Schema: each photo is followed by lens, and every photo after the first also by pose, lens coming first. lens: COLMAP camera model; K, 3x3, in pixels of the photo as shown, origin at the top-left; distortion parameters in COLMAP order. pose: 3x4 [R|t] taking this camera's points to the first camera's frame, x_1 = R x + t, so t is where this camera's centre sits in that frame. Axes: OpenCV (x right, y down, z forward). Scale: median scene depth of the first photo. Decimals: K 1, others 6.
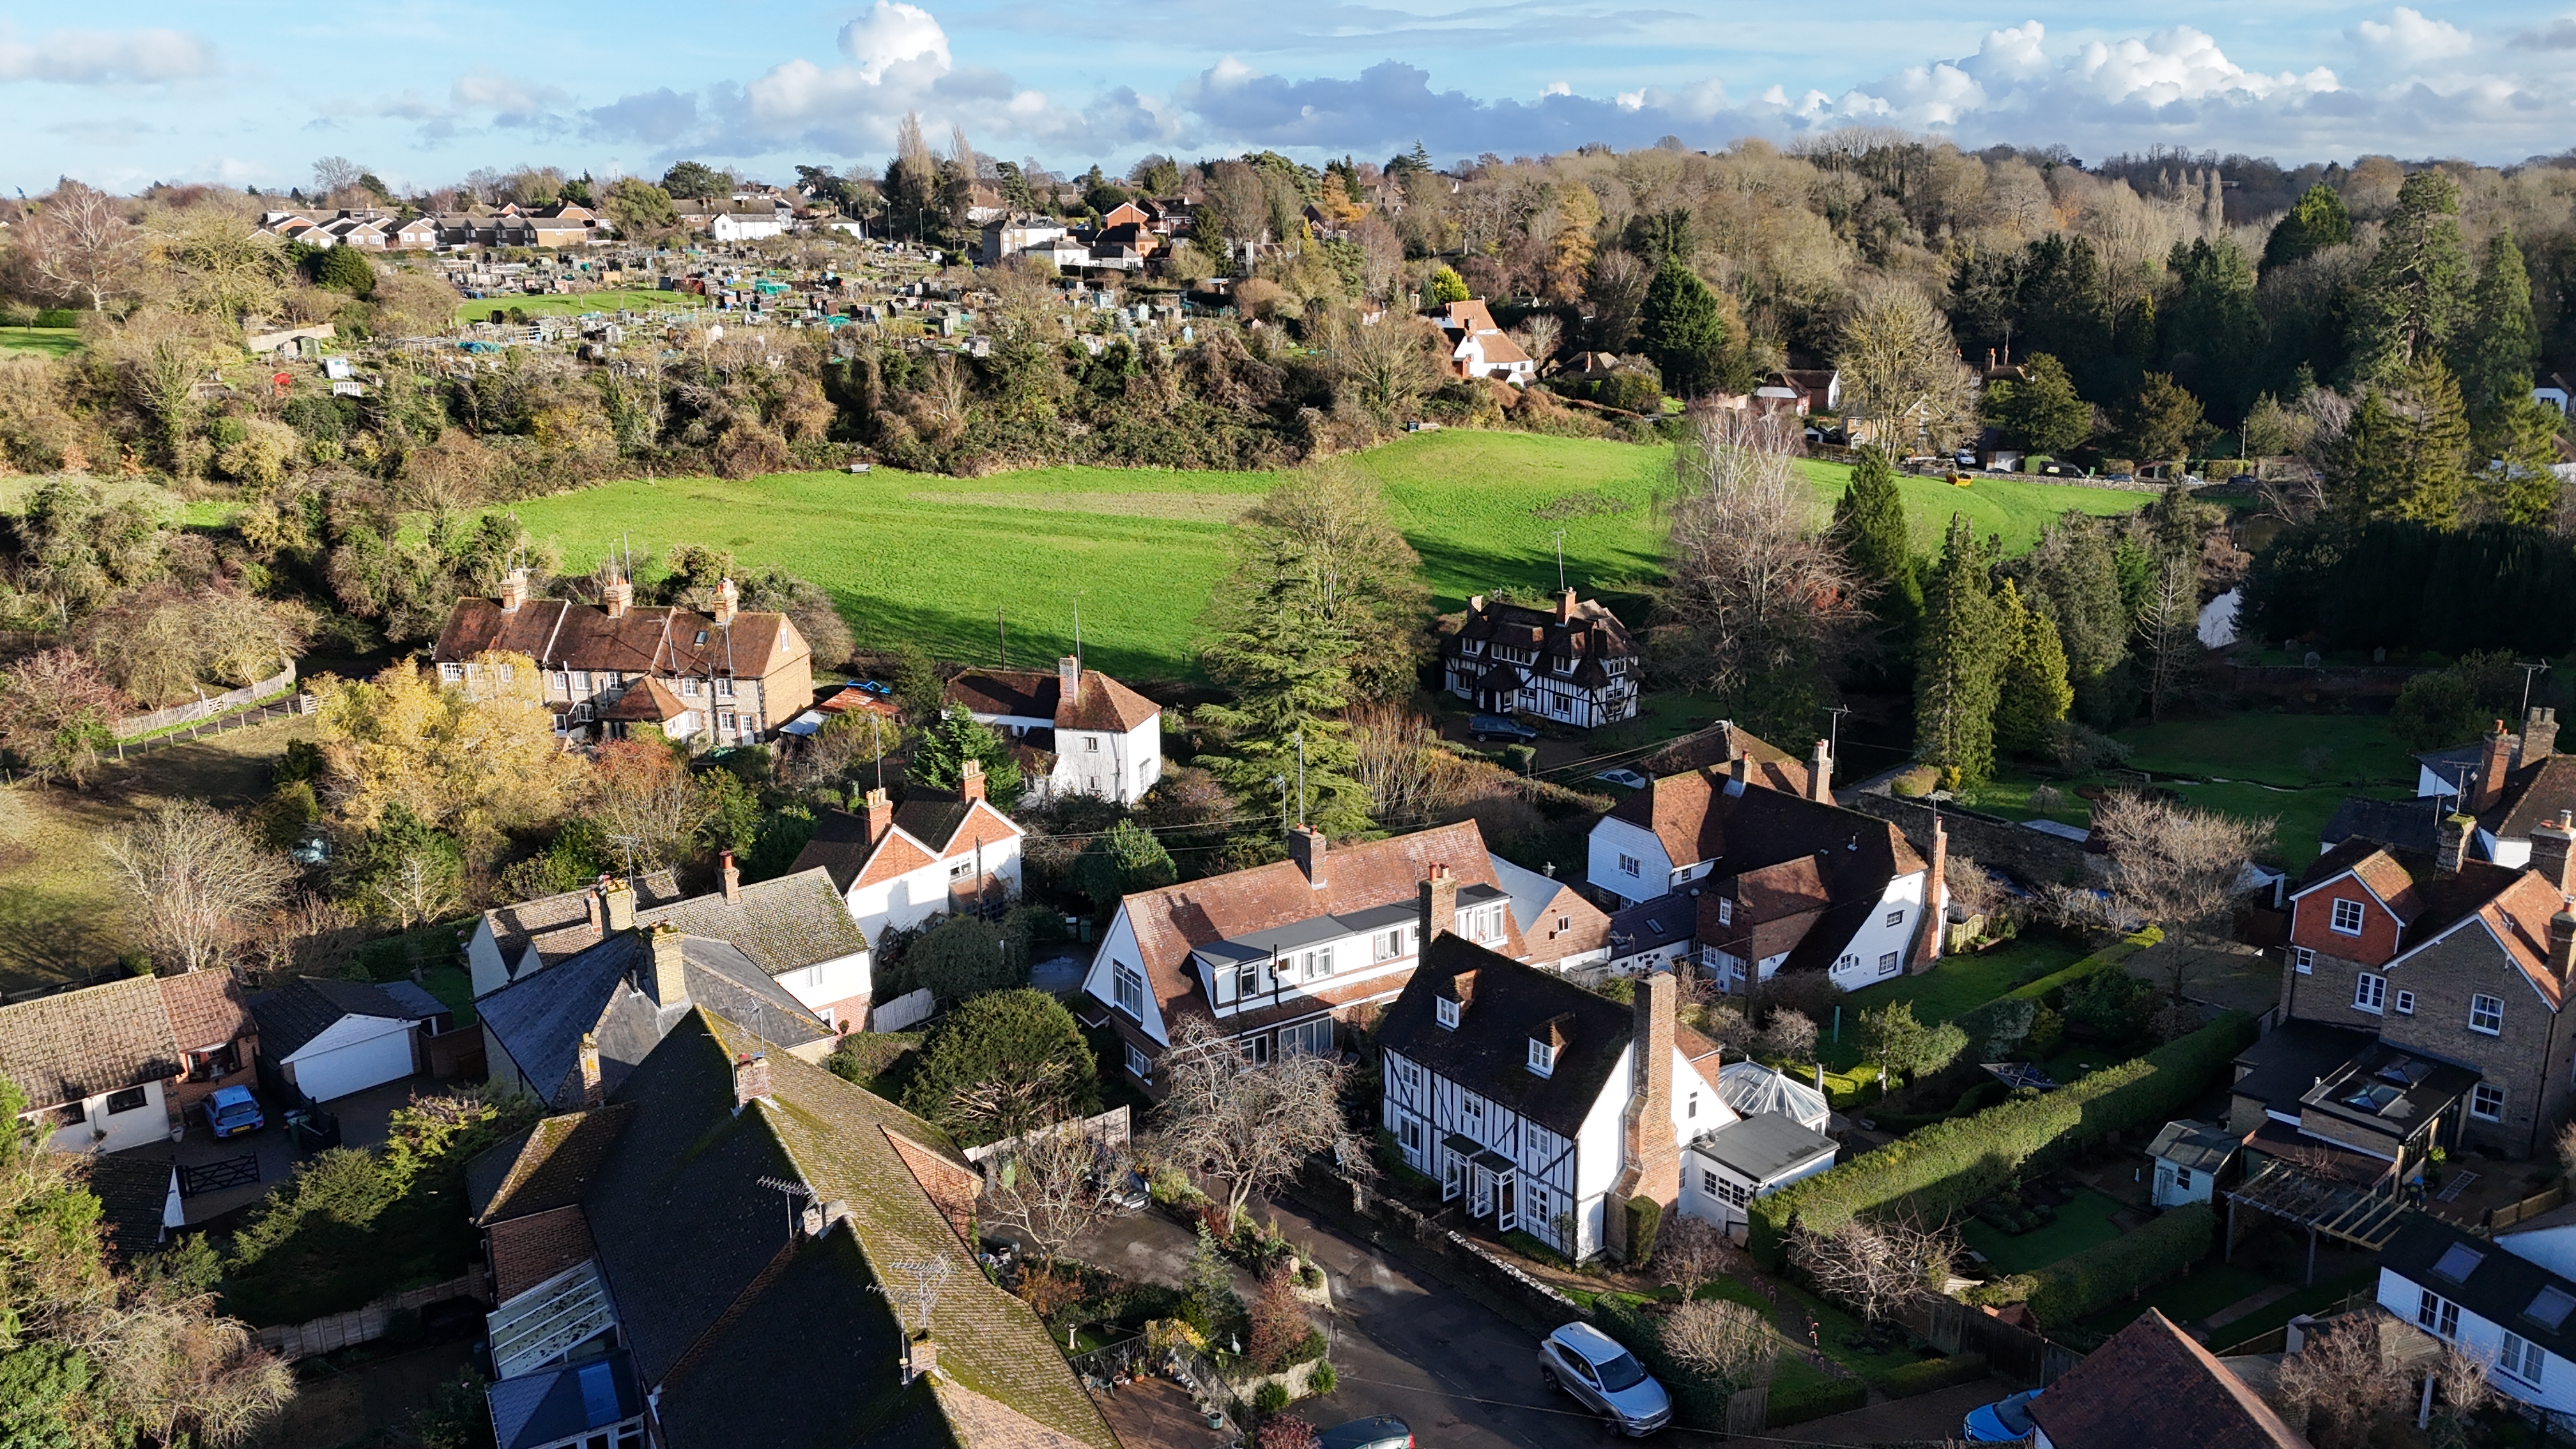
lens RADIAL K [[1875.2, 0, 1288.0], [0, 1875.2, 724.5], [0, 0, 1]] dist [0.061178, -0.004148]
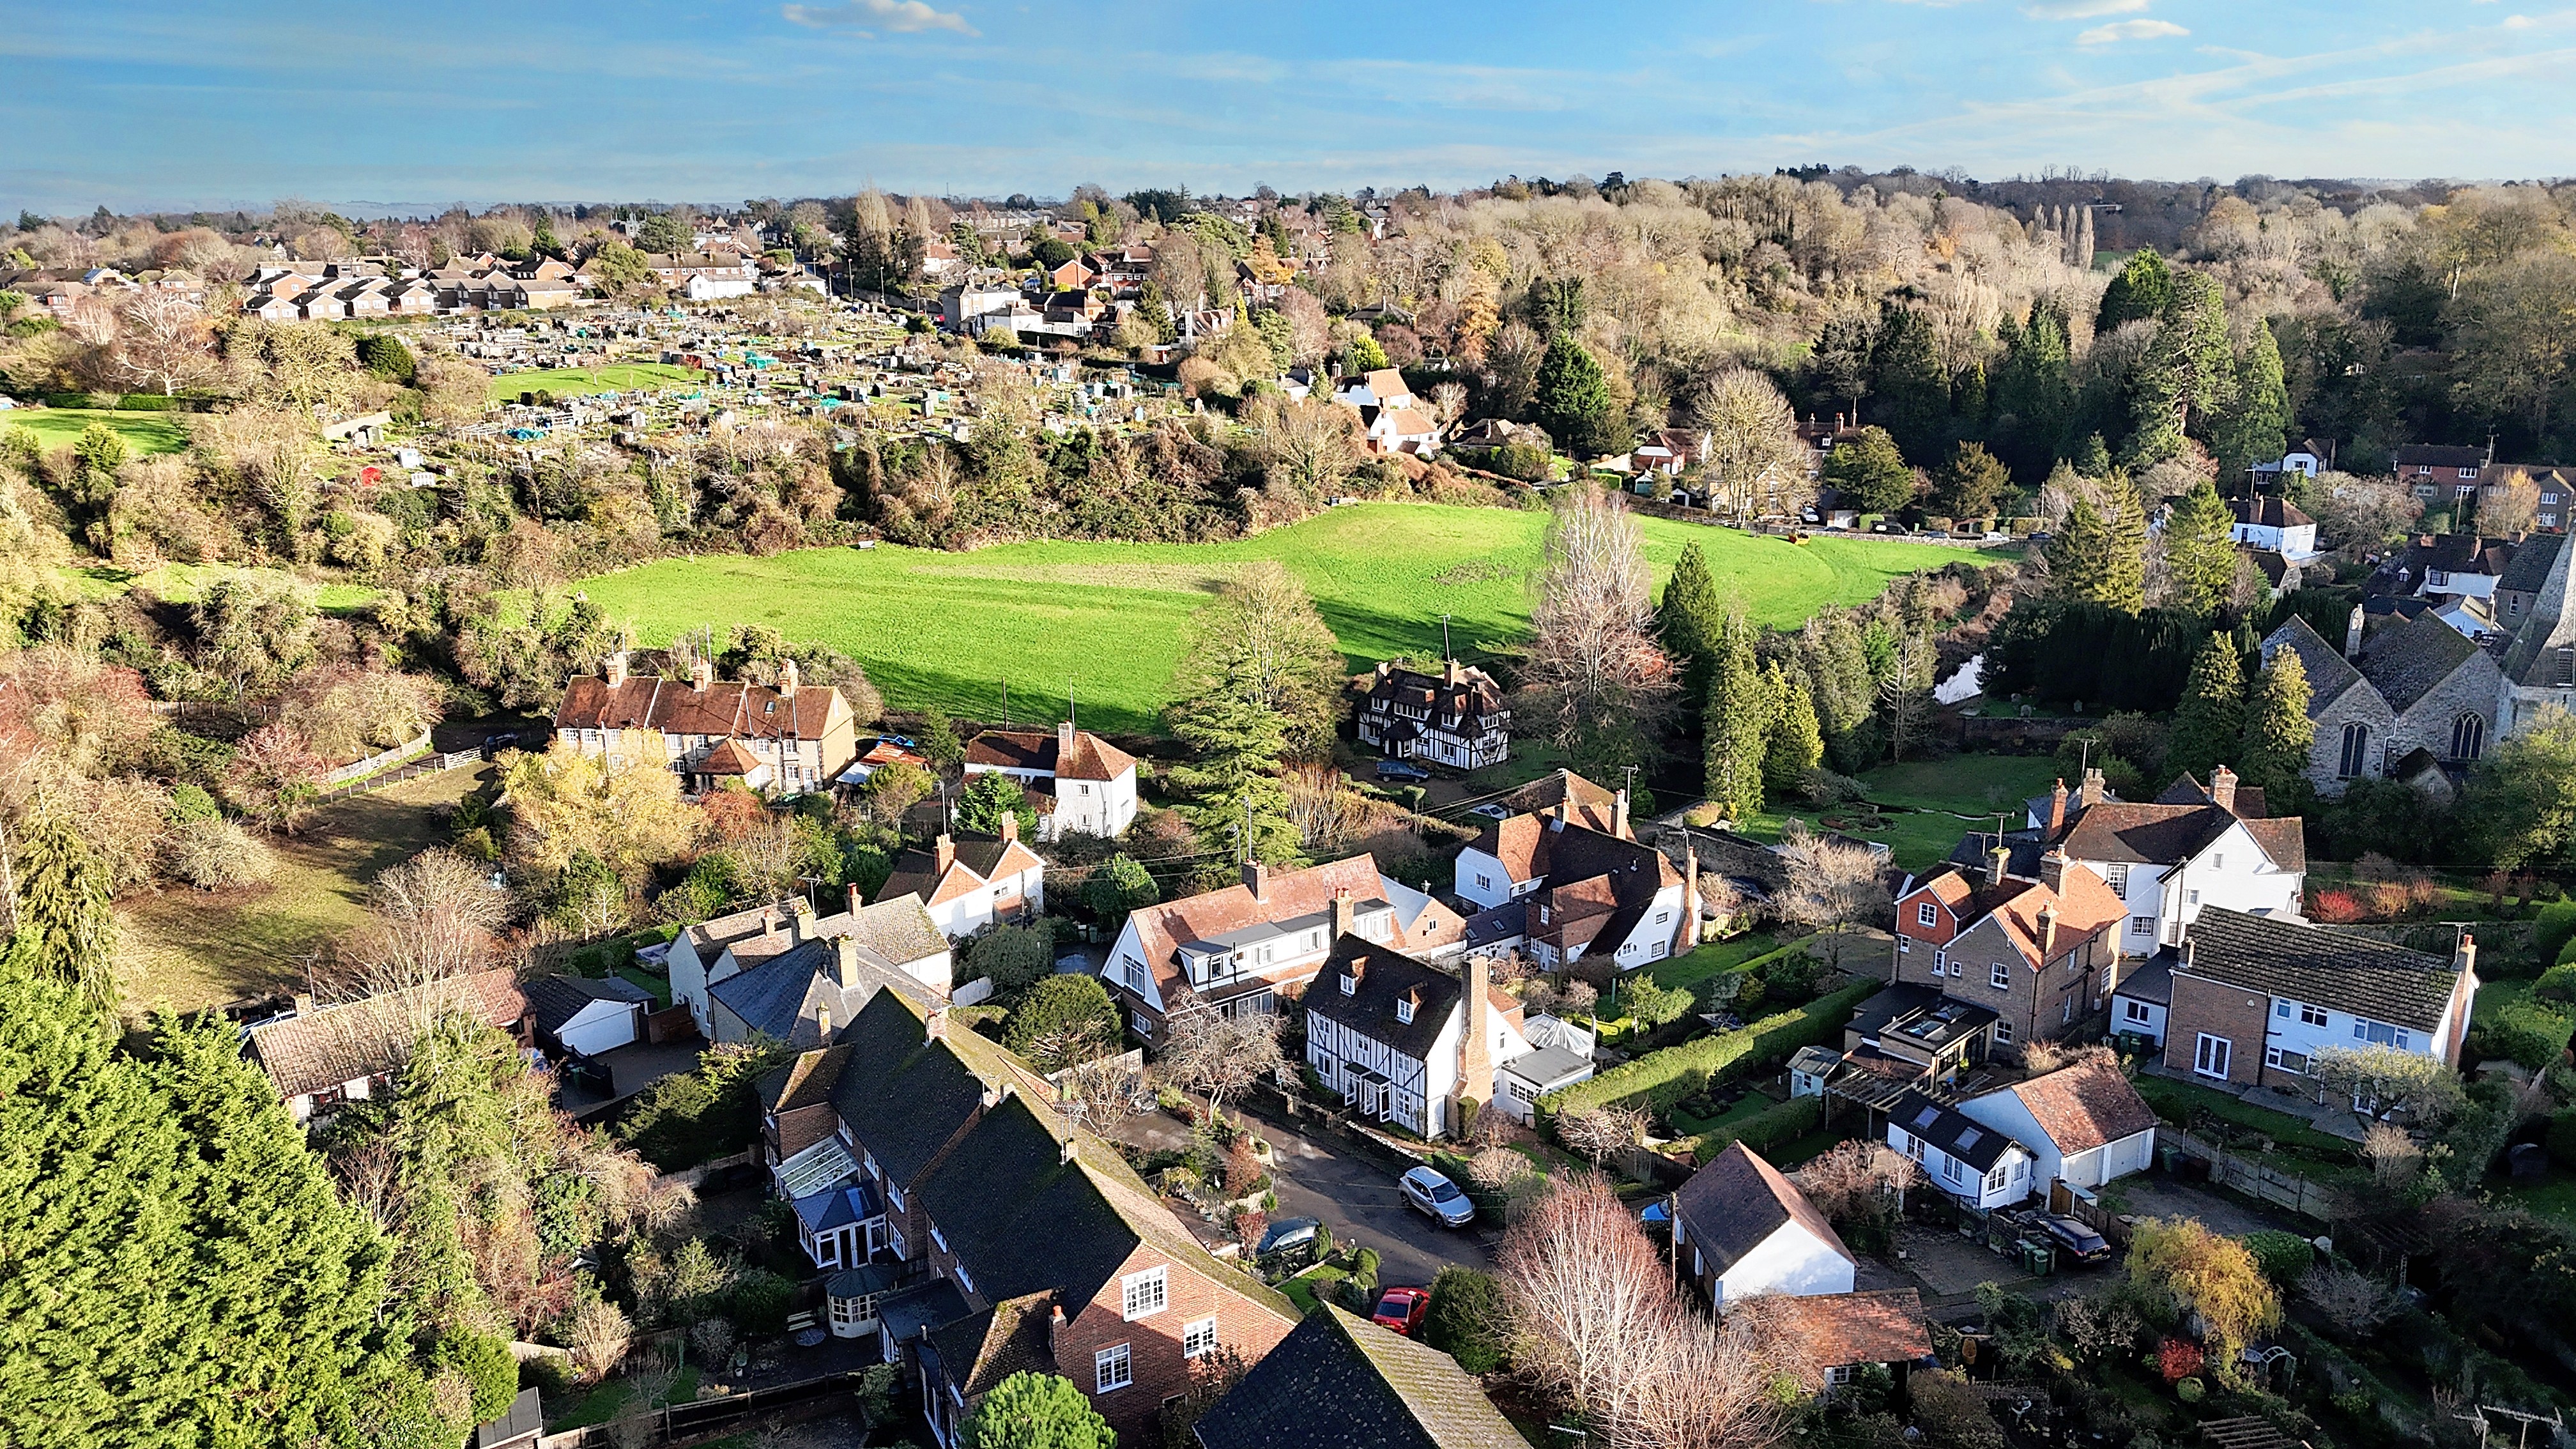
lens RADIAL K [[1862.1, 0, 1288.0], [0, 1862.1, 724.5], [0, 0, 1]] dist [0.103613, -0.086814]
pose [[0.999329, -0.009468, 0.035384, -0.007464], [0.009444, 0.999955, 0.000851, -0.028576], [-0.035391, -0.000516, 0.999373, -0.242949]]
